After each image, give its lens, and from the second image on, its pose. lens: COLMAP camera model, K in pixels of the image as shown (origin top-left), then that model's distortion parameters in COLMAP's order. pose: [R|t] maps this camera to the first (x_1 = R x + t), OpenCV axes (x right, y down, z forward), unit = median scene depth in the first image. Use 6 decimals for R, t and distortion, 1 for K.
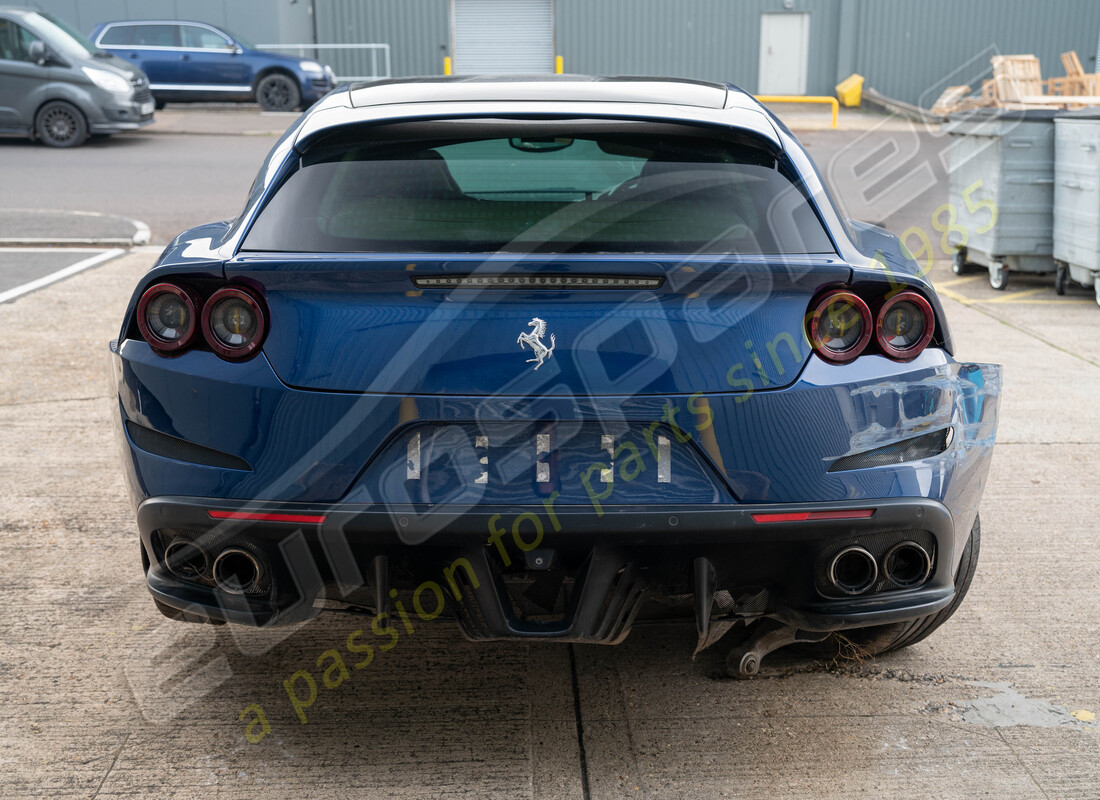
lens RADIAL K [[1309.0, 0, 551.3], [0, 1309.0, 398.7], [0, 0, 1]] dist [0.007249, 0.000000]
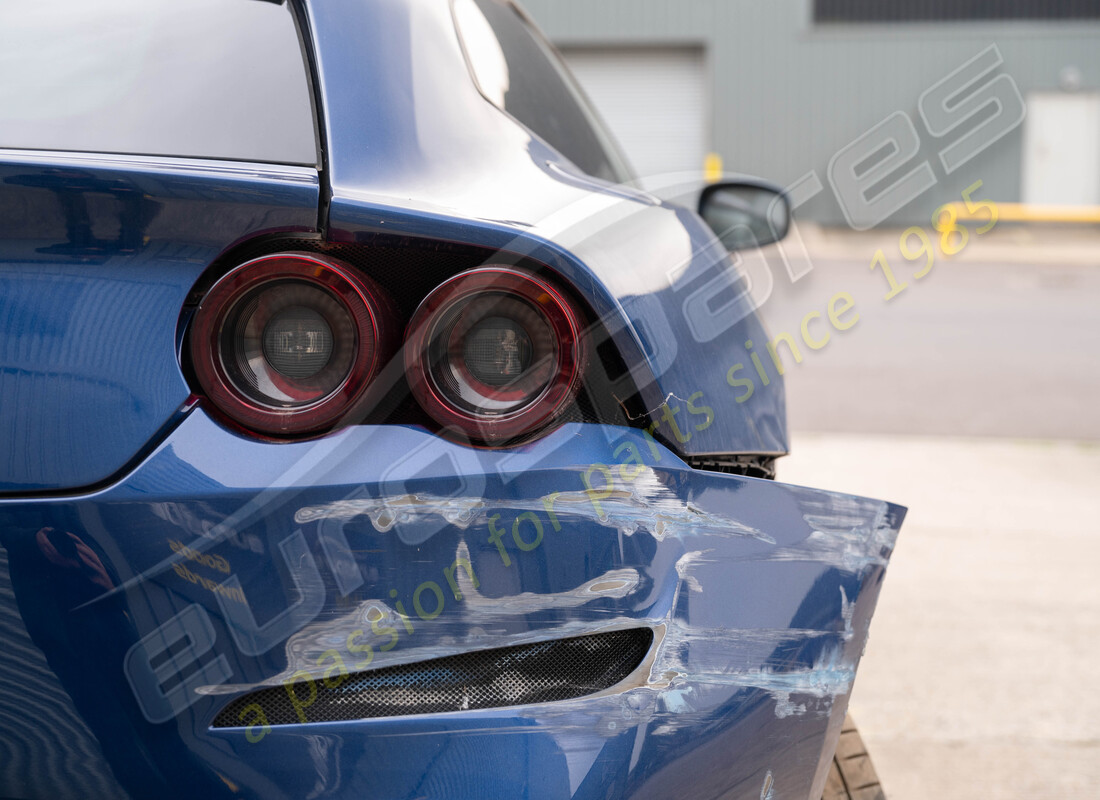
lens RADIAL K [[1920.8, 0, 550.1], [0, 1920.8, 399.8], [0, 0, 1]] dist [0.038720, 0.000000]
pose [[0.994304, 0.014826, -0.105546, 0.347222], [-0.029183, 0.990304, -0.135816, 0.034121], [0.102509, 0.138122, 0.985096, 0.443013]]
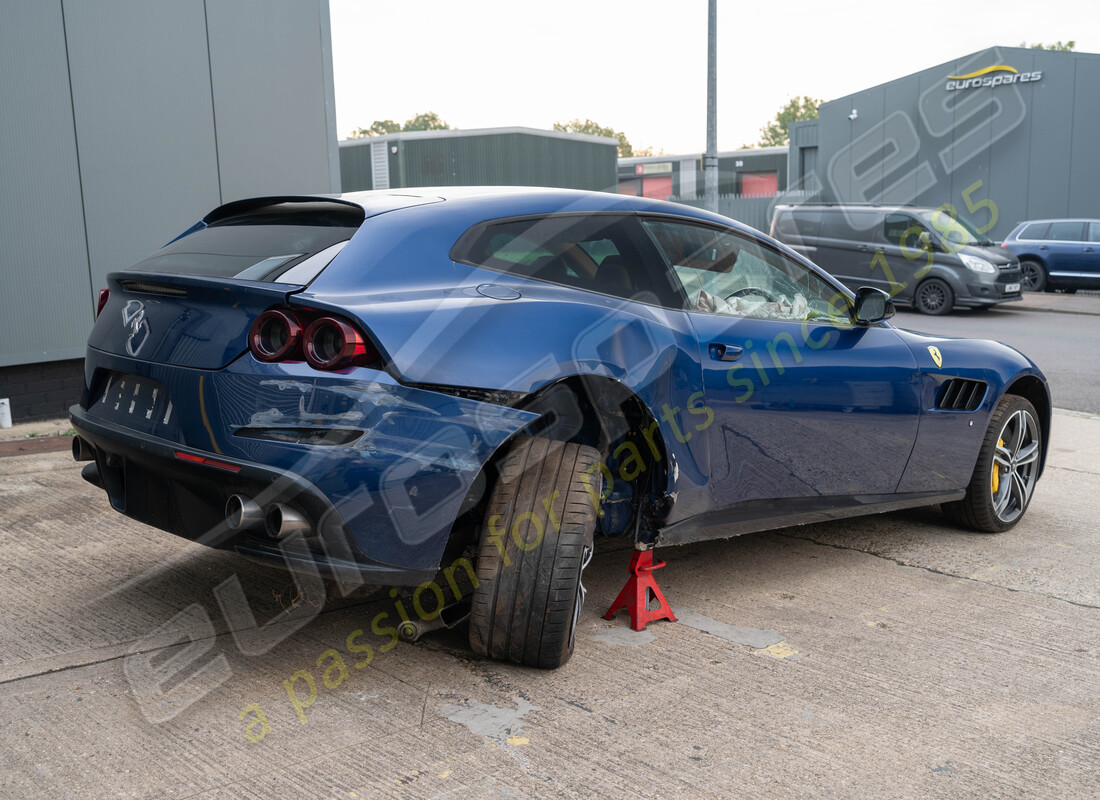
lens RADIAL K [[1074.8, 0, 550.1], [0, 1074.8, 400.7], [0, 0, 1]] dist [-0.003562, 0.000000]
pose [[0.700638, 0.113612, -0.704414, 1.197147], [-0.196991, 0.979671, -0.037928, -0.003112], [0.685785, 0.165337, 0.708776, 0.399110]]
